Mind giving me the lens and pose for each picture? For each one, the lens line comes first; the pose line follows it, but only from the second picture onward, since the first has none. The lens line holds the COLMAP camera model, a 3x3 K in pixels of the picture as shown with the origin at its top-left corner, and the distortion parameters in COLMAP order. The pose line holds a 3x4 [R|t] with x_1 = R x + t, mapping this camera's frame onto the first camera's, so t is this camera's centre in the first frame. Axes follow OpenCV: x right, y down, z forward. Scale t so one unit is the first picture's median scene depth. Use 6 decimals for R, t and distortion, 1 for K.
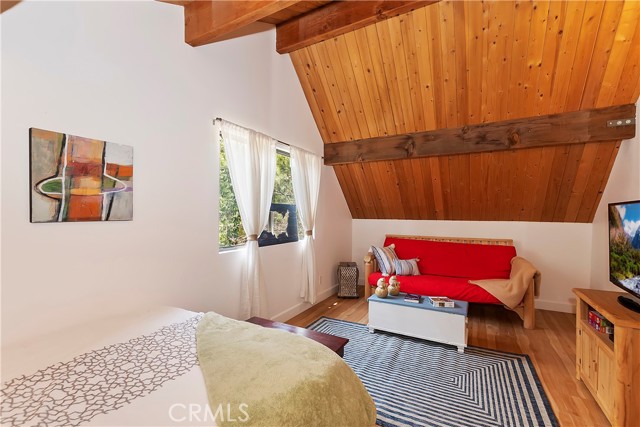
lens RADIAL K [[282.5, 0, 321.1], [0, 282.5, 212.7], [0, 0, 1]] dist [0.005221, -0.001111]
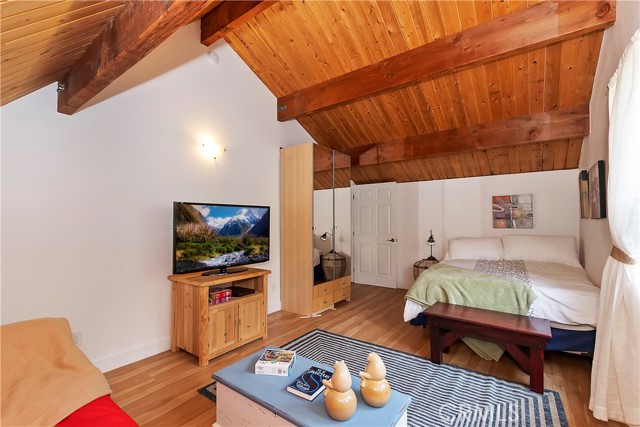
lens RADIAL K [[282.5, 0, 316.9], [0, 282.5, 214.1], [0, 0, 1]] dist [0.005221, -0.001111]
pose [[-0.993332, 0.008641, 0.114961, 0.395722], [0.005545, 0.999614, -0.027224, 0.051126], [-0.115152, -0.026405, -0.992997, 2.268887]]
